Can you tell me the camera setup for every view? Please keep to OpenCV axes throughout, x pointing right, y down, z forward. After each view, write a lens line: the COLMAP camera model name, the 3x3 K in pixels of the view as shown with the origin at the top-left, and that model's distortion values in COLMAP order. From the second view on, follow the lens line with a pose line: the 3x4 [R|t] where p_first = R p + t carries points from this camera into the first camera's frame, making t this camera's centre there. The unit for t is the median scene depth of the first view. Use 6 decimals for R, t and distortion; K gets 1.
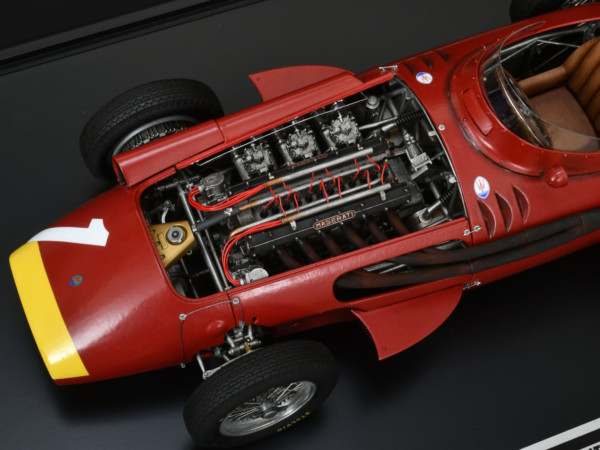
lens RADIAL K [[1214.8, 0, 299.4], [0, 1214.8, 224.9], [0, 0, 1]] dist [0.001323, 0.000000]
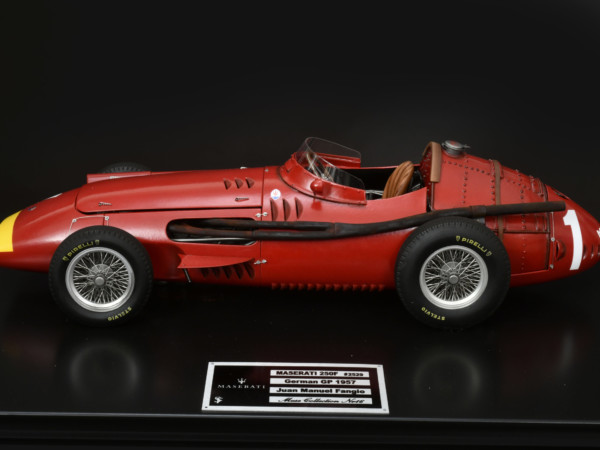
lens RADIAL K [[1214.8, 0, 302.3], [0, 1214.8, 226.1], [0, 0, 1]] dist [0.001323, 0.000000]
pose [[0.930050, 0.094391, -0.355101, 0.743292], [-0.315910, 0.698954, -0.641611, 0.997711], [0.187637, 0.708911, 0.679881, -0.046927]]
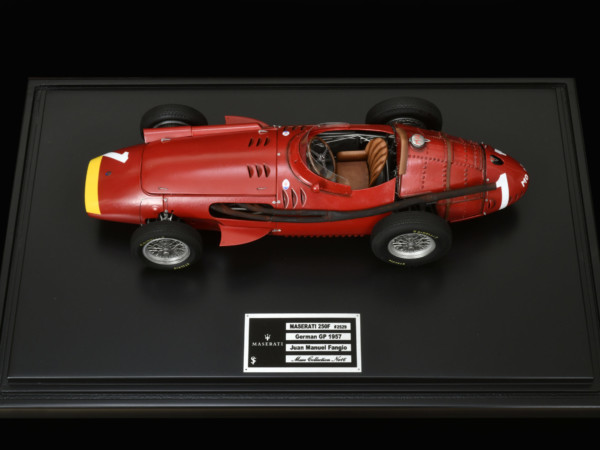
lens RADIAL K [[1214.8, 0, 300.0], [0, 1214.8, 225.0], [0, 0, 1]] dist [0.001323, 0.000000]
pose [[0.926349, 0.284020, -0.247406, 0.729972], [-0.307684, 0.949462, -0.062072, 0.165340], [0.217273, 0.133624, 0.966922, -1.097420]]
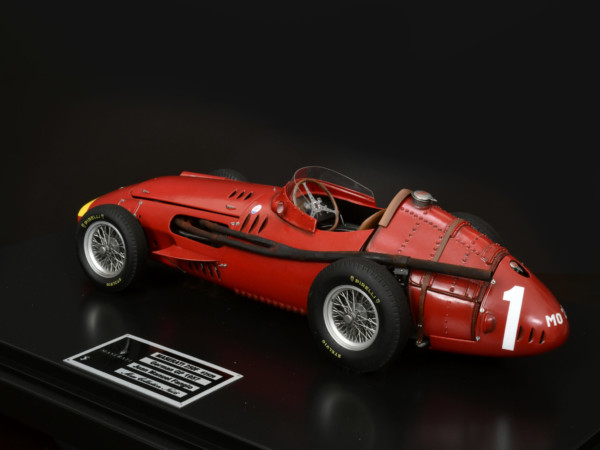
lens RADIAL K [[1214.8, 0, 298.5], [0, 1214.8, 224.9], [0, 0, 1]] dist [0.001323, 0.000000]
pose [[0.502598, 0.221893, -0.835559, 1.605462], [-0.774911, 0.544127, -0.321618, 0.483541], [0.383285, 0.809129, 0.445424, 0.269953]]
